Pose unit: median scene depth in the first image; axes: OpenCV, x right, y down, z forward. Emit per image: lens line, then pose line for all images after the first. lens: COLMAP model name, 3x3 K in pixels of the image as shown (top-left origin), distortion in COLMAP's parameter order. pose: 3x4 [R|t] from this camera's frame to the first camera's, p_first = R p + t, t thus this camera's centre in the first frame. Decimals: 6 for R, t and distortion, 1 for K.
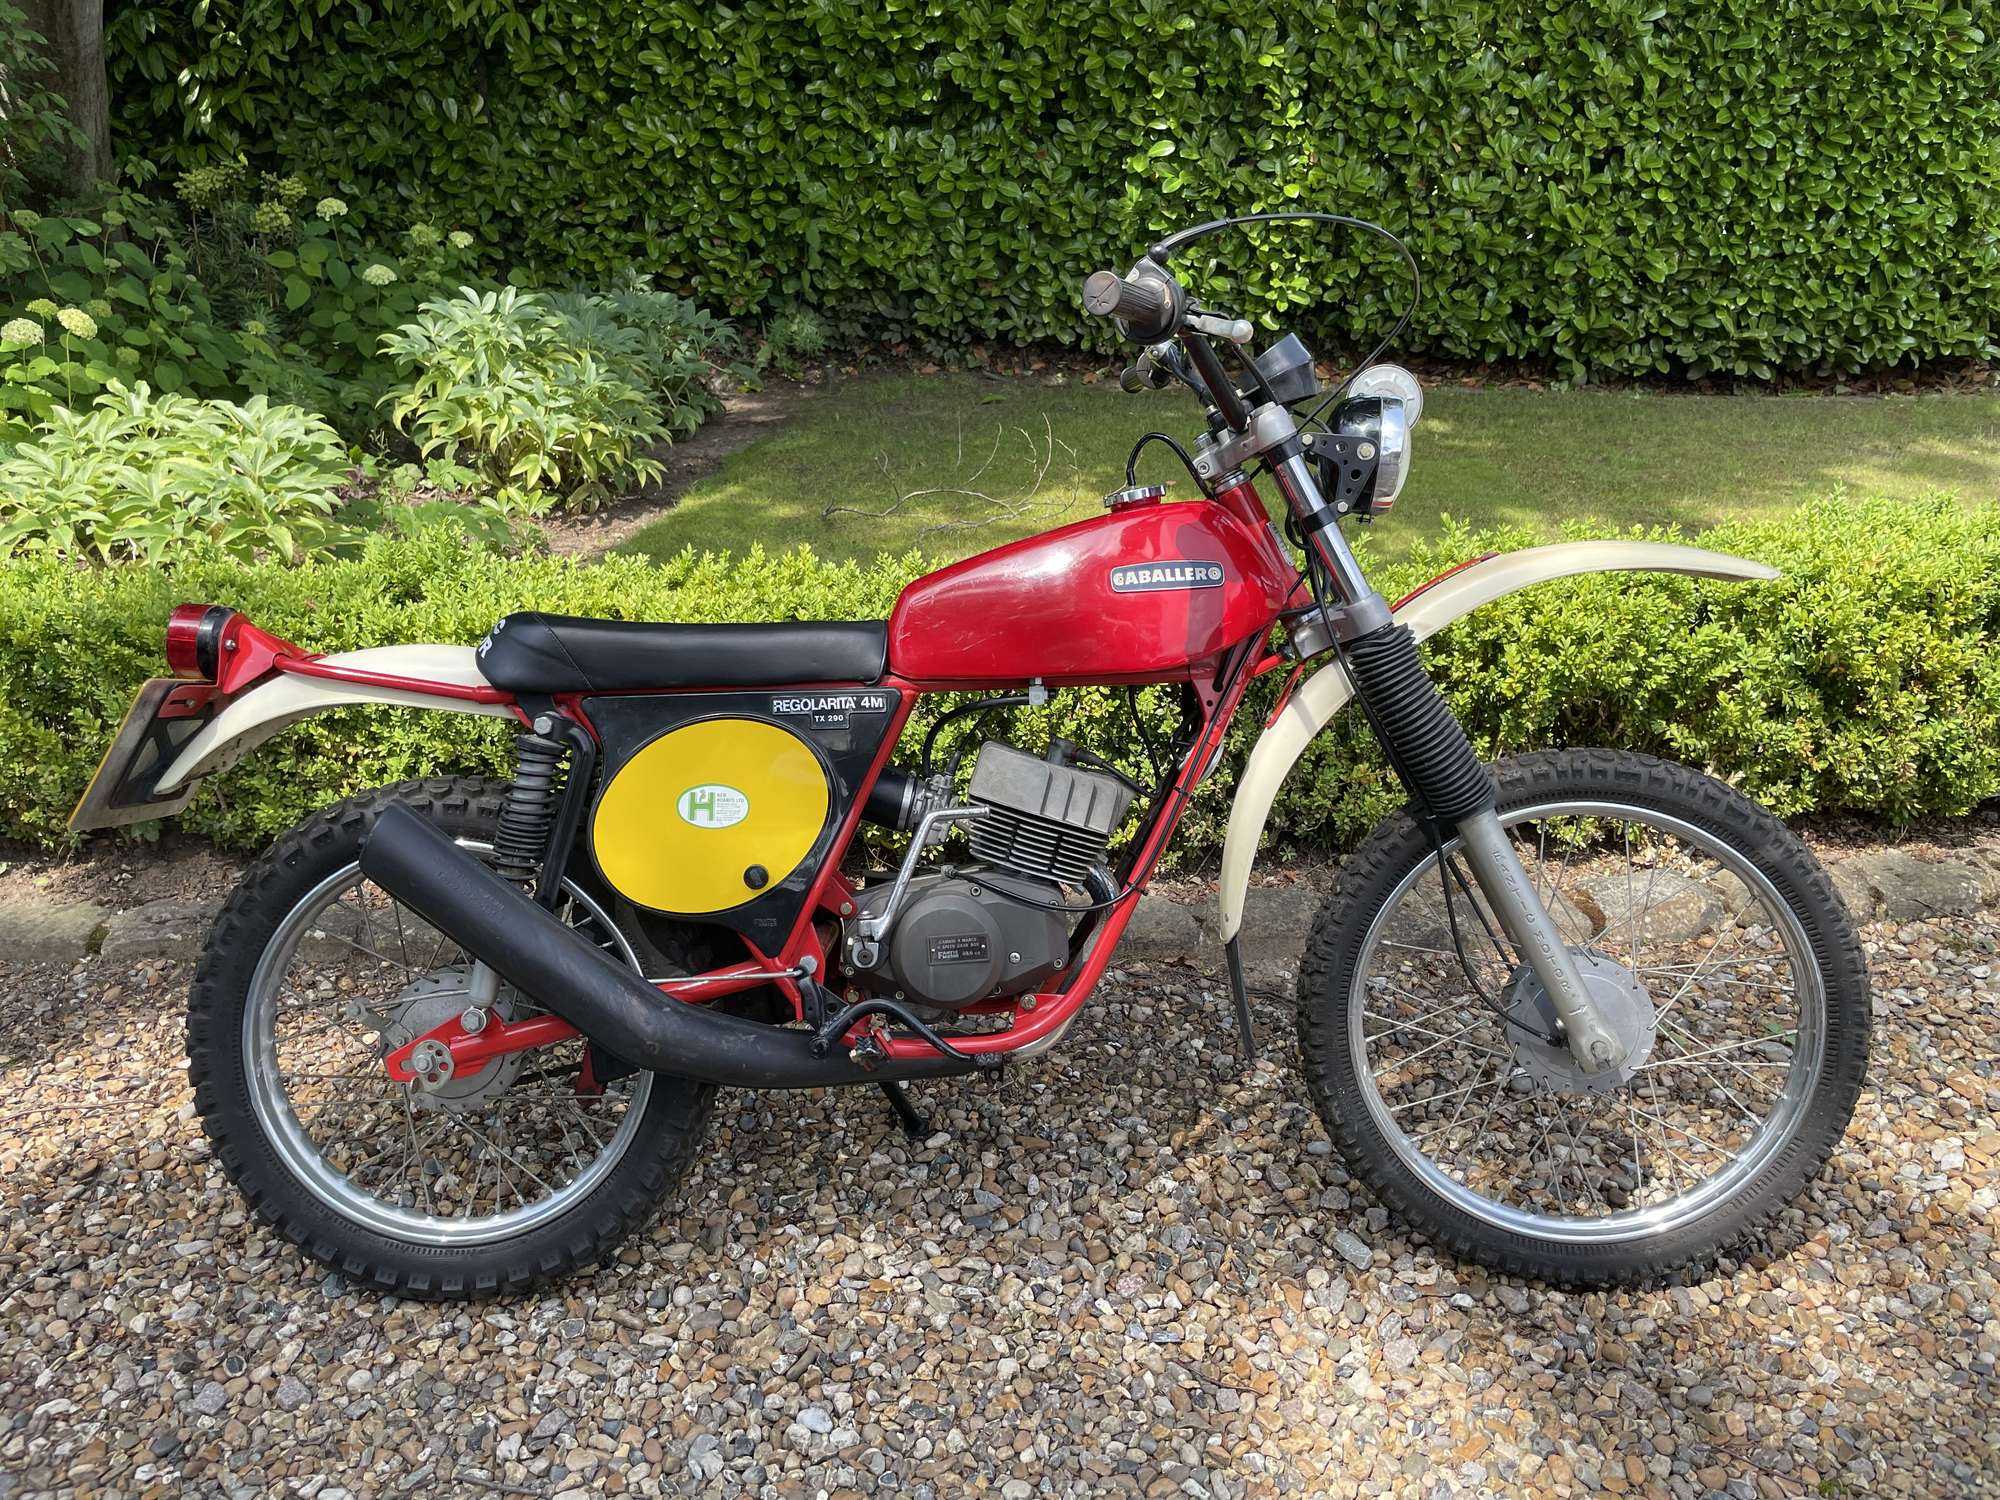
lens RADIAL K [[1515.3, 0, 1002.9], [0, 1515.3, 727.6], [0, 0, 1]] dist [0.084288, -0.121772]
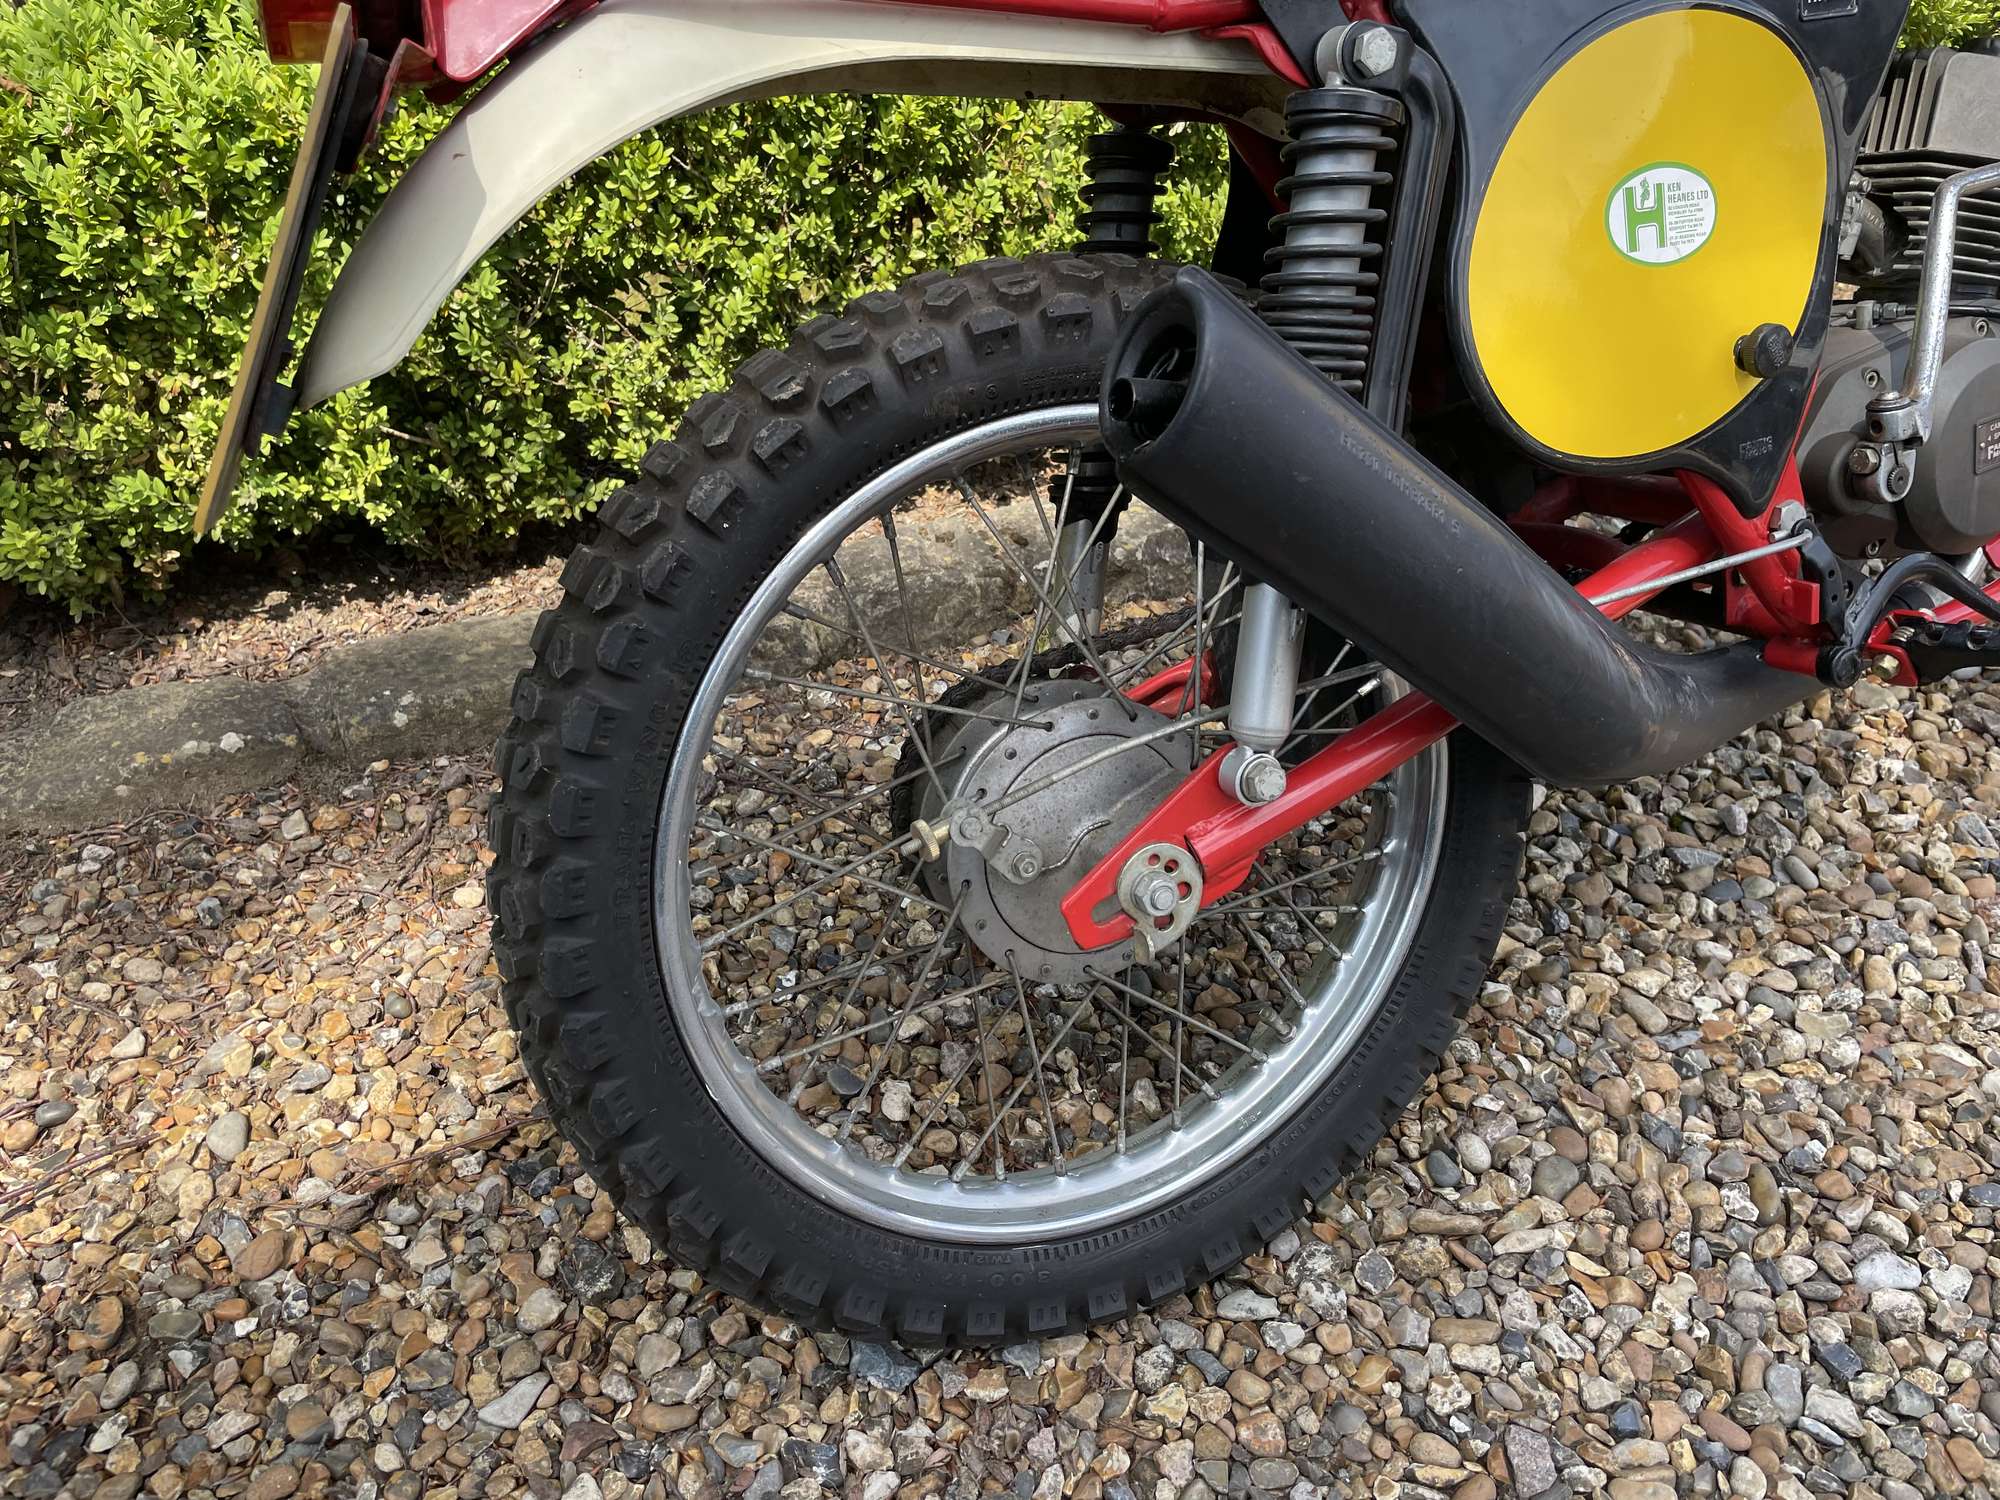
lens RADIAL K [[1515.3, 0, 1002.9], [0, 1515.3, 727.6], [0, 0, 1]] dist [0.084288, -0.121772]
pose [[0.908868, -0.241671, 0.339933, -0.361979], [0.153683, 0.951723, 0.265716, 0.028958], [-0.387738, -0.189259, 0.902131, 0.401909]]
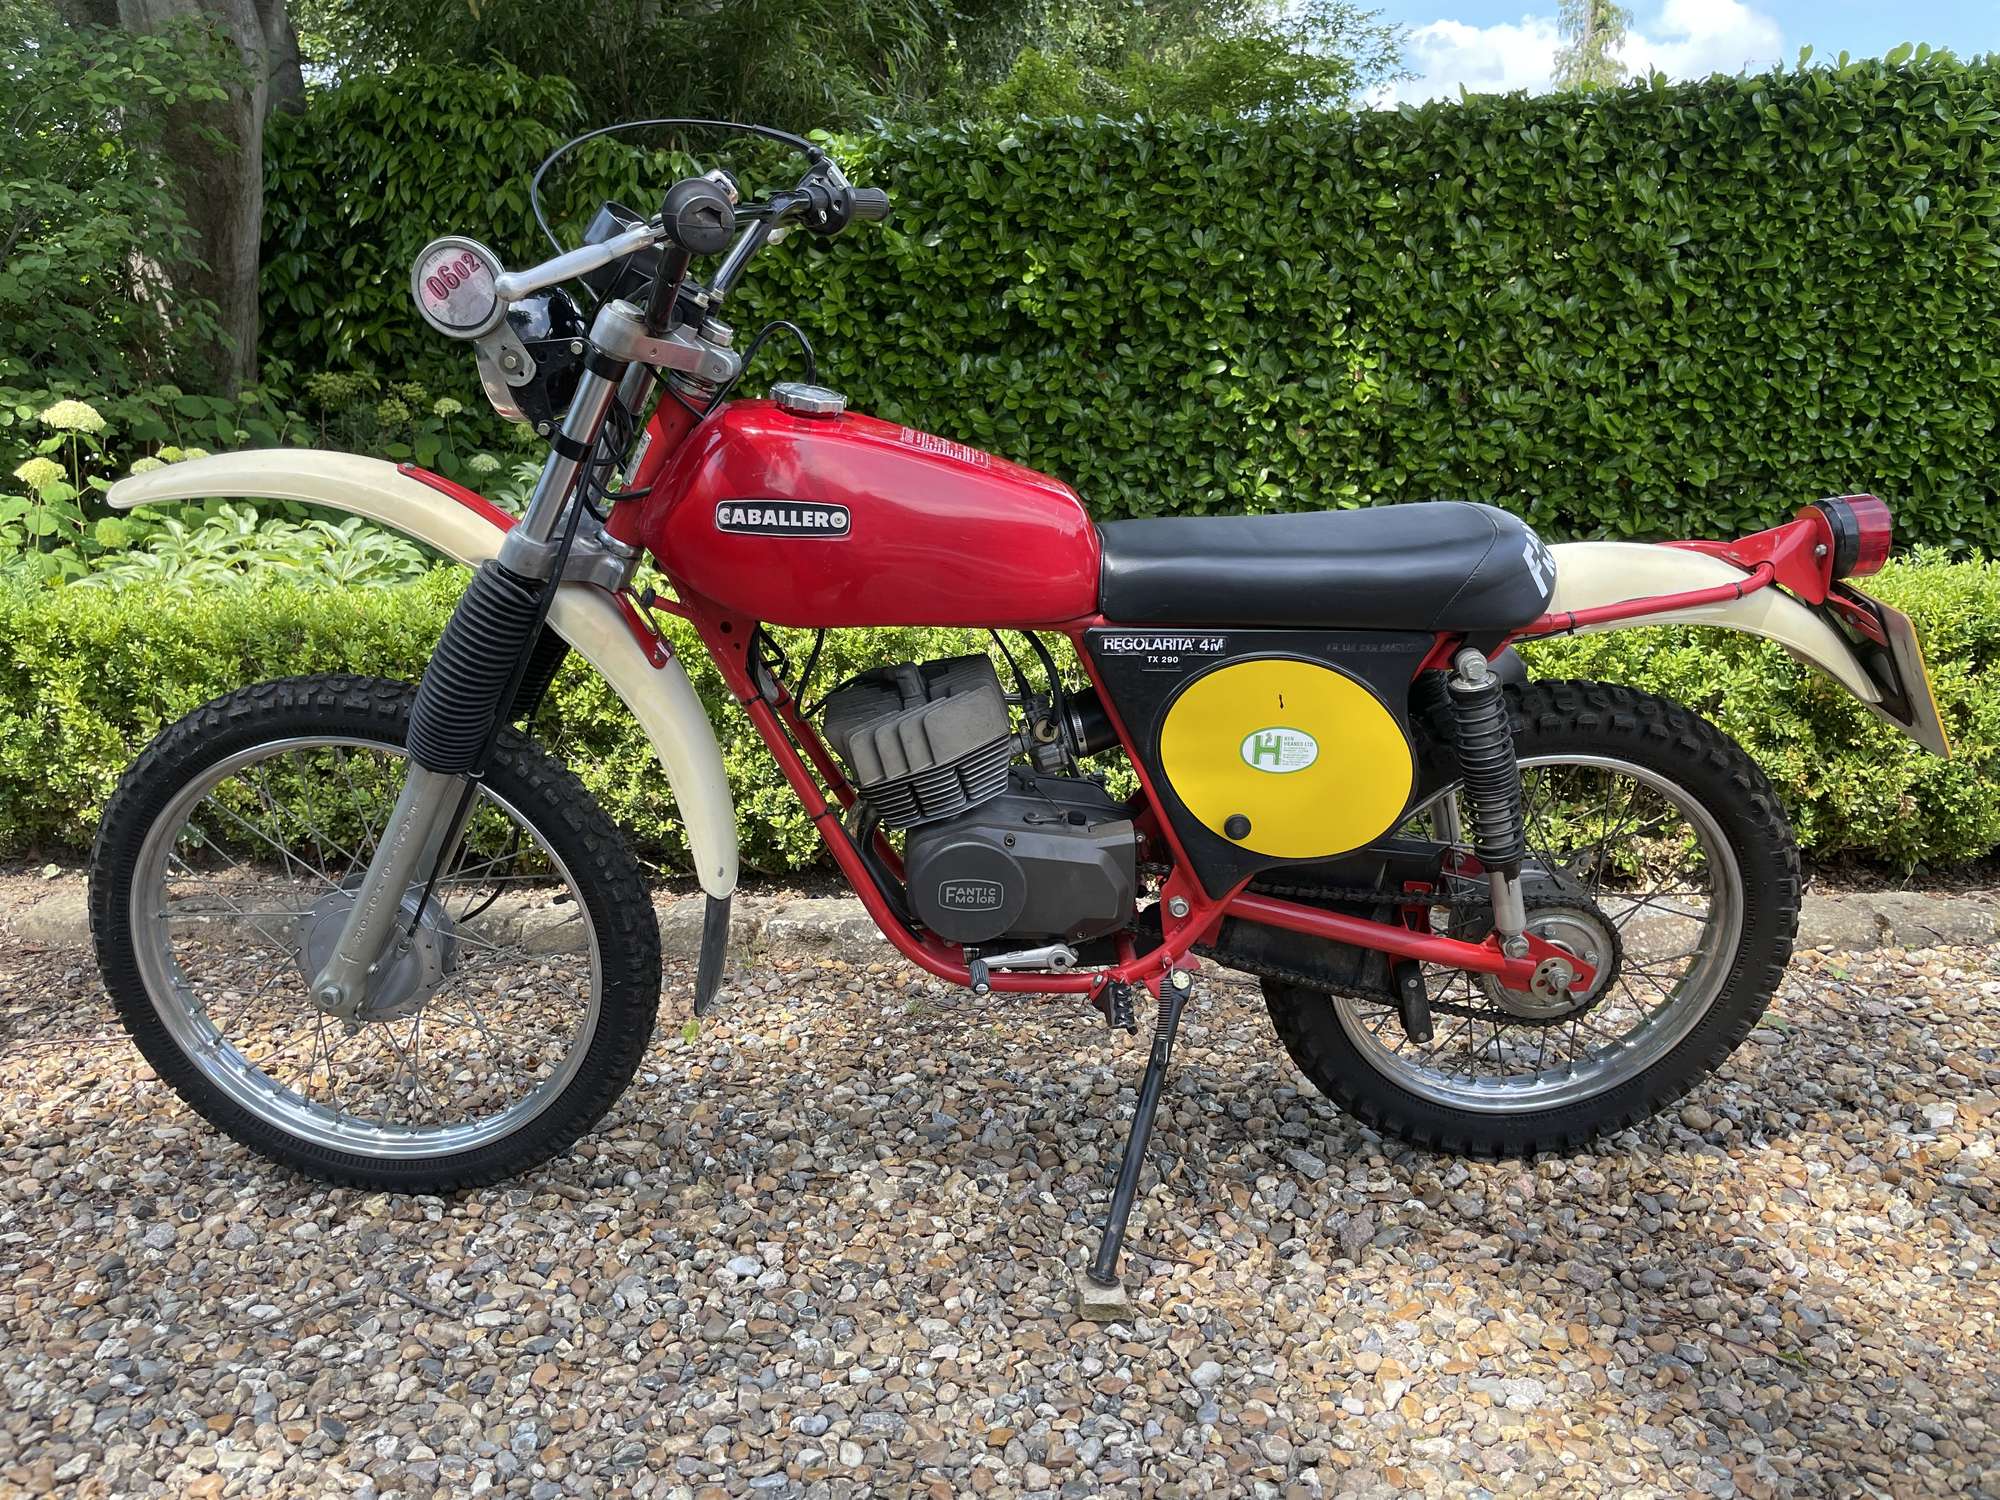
lens RADIAL K [[1519.2, 0, 1002.3], [0, 1519.2, 729.8], [0, 0, 1]] dist [0.081932, -0.120175]
pose [[0.998077, 0.012400, -0.060725, 0.063805], [-0.023308, 0.982953, -0.182372, 0.178514], [0.057429, 0.183436, 0.981353, -0.021659]]
